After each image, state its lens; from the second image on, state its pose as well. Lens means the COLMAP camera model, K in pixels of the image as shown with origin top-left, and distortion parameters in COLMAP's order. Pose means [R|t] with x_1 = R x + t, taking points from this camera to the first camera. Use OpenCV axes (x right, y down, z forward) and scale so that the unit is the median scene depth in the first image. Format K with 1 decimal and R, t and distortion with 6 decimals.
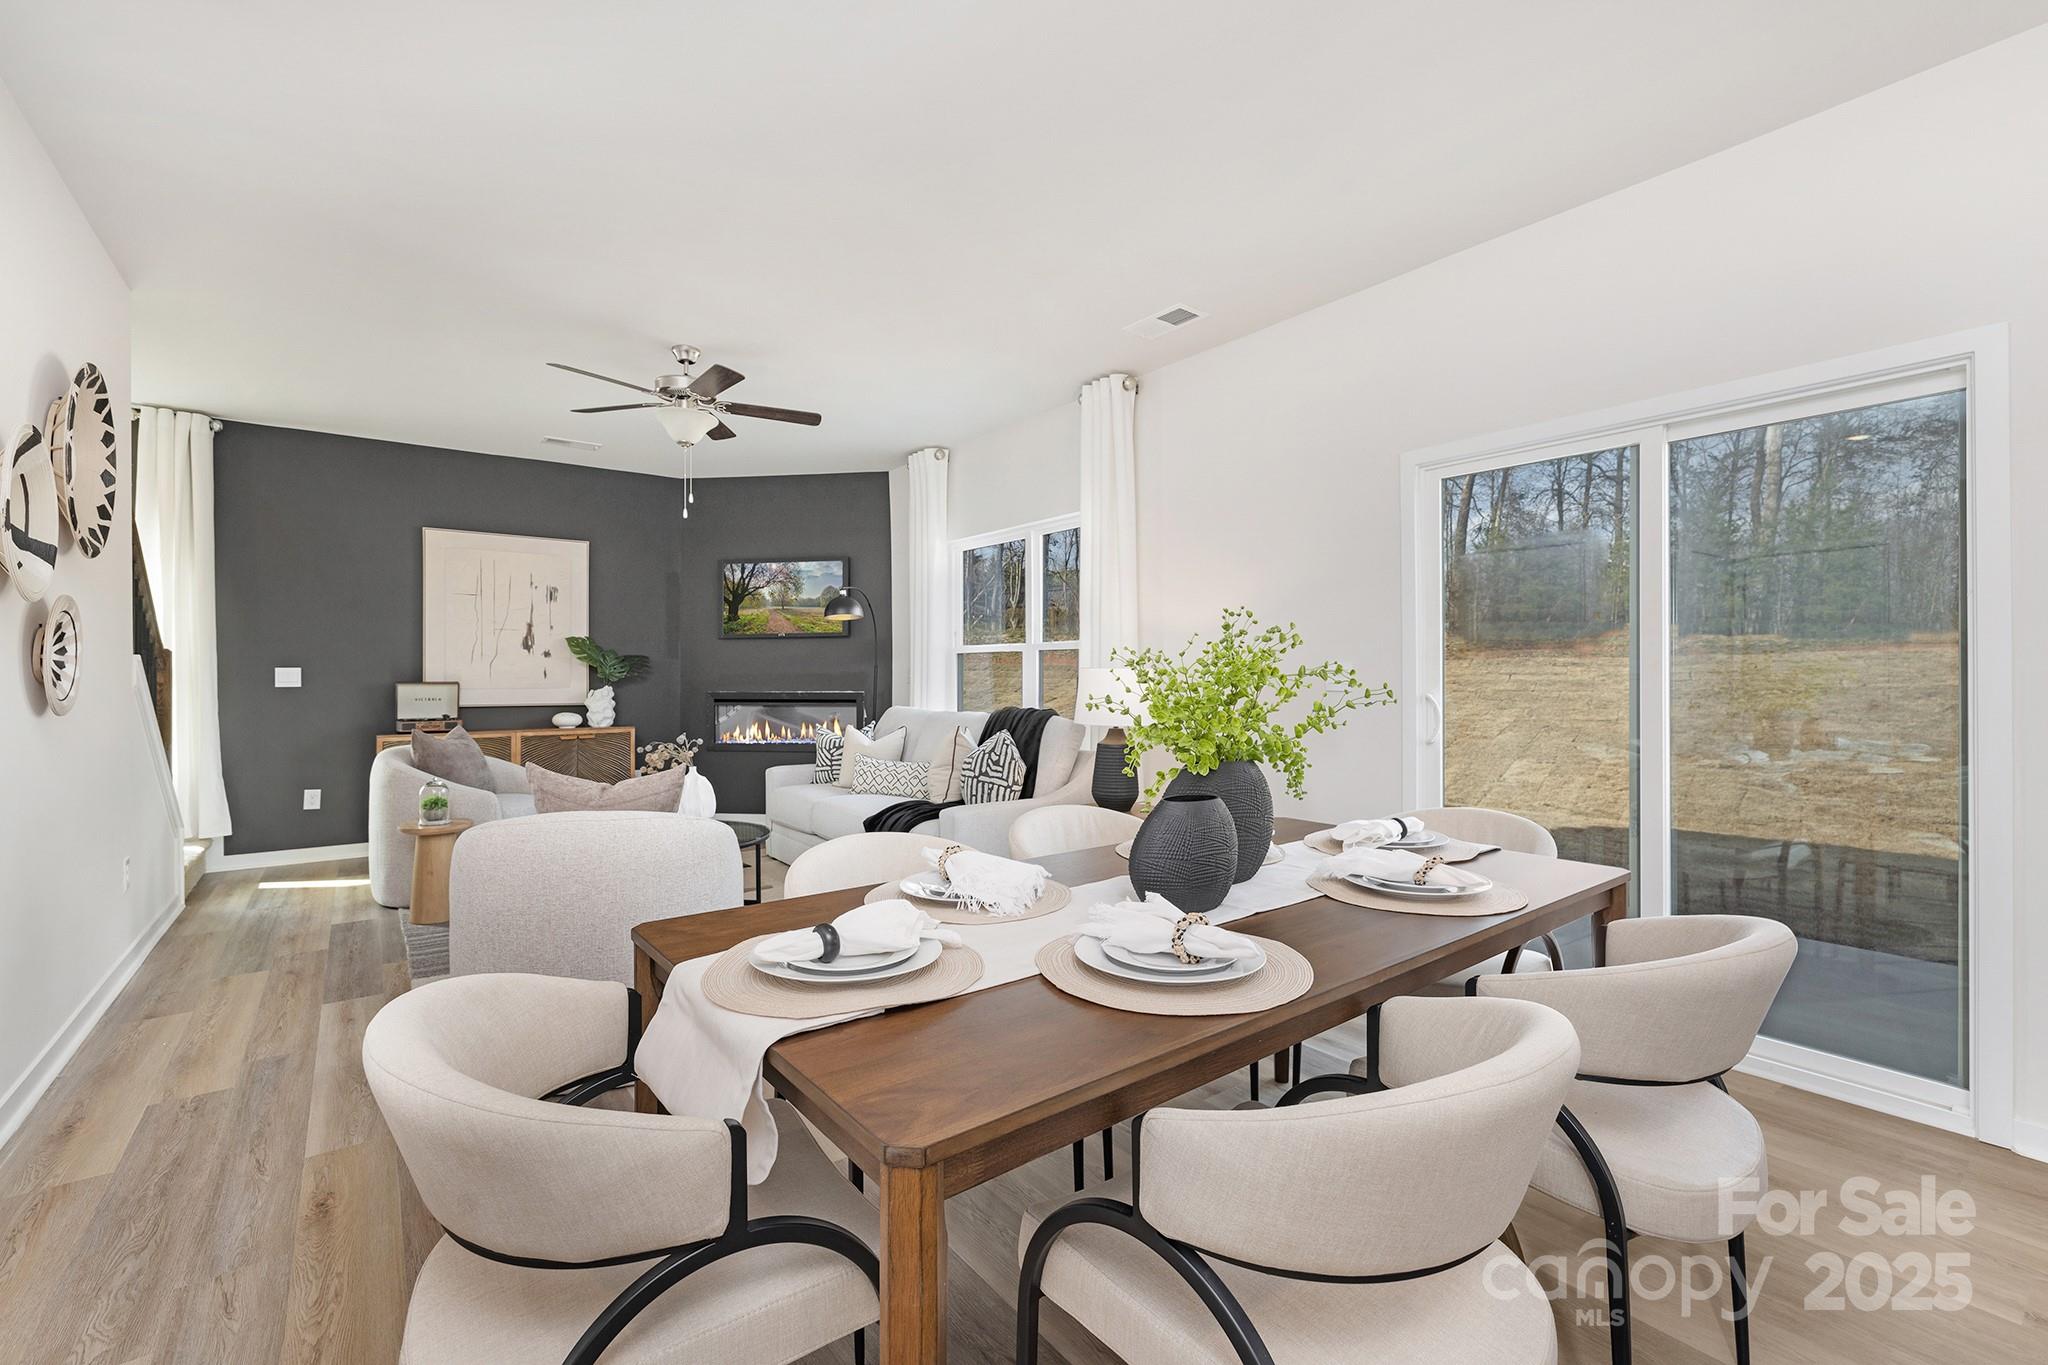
lens RADIAL K [[862.6, 0, 1024.2], [0, 862.6, 682.8], [0, 0, 1]] dist [0.004431, -0.000038]
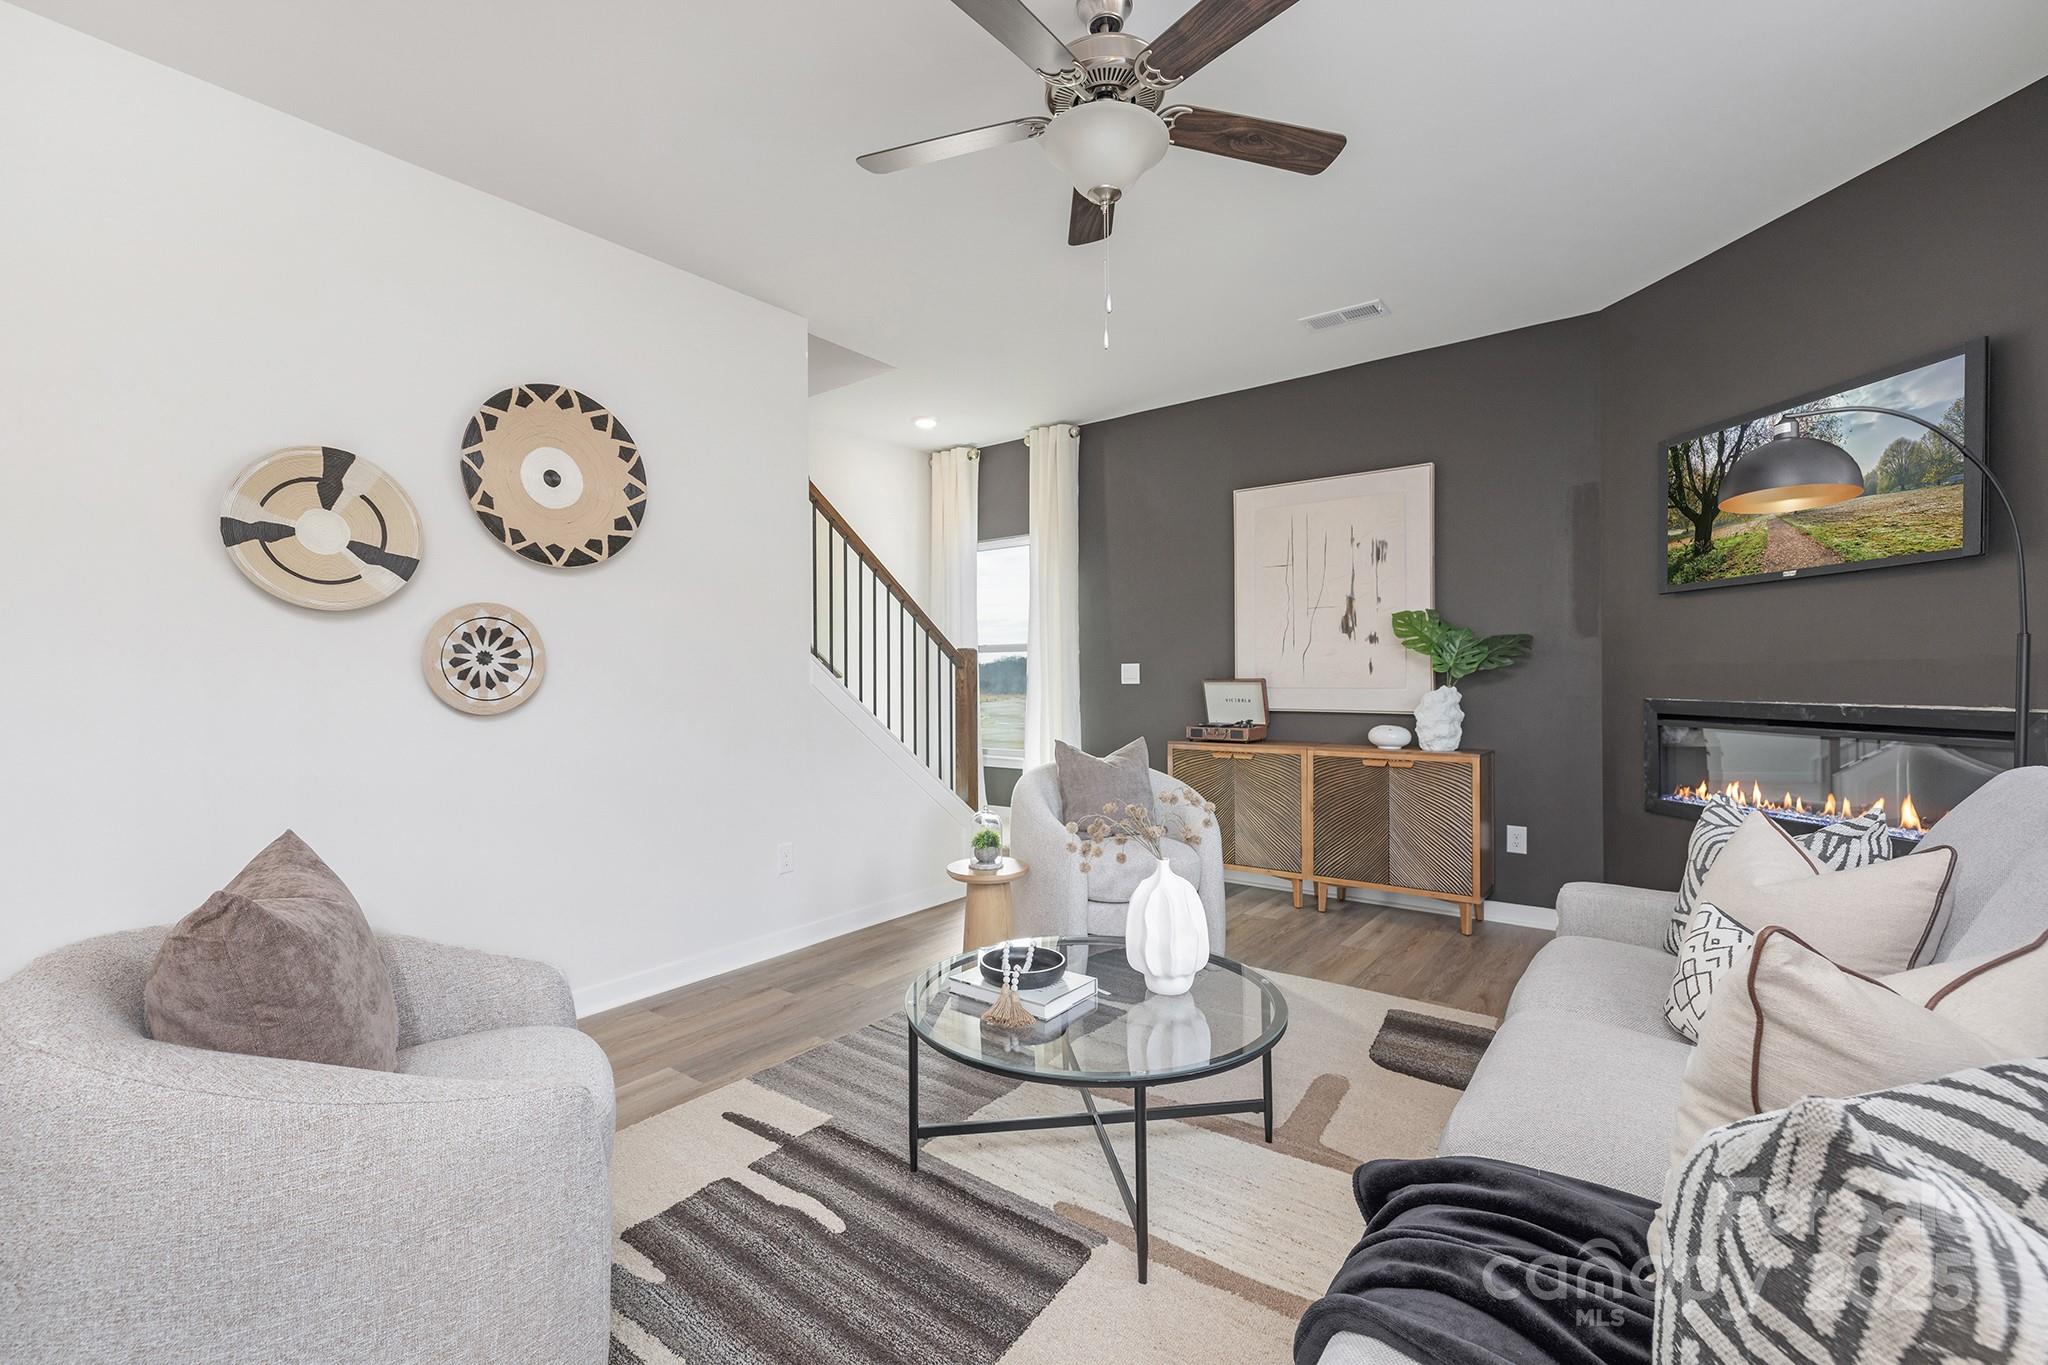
lens RADIAL K [[862.6, 0, 1021.7], [0, 862.6, 677.1], [0, 0, 1]] dist [0.004431, -0.000038]
pose [[0.255123, 0.001101, -0.966908, 0.042225], [0.000851, 0.999999, 0.001363, -0.003737], [0.966908, -0.001171, 0.255122, 0.553292]]
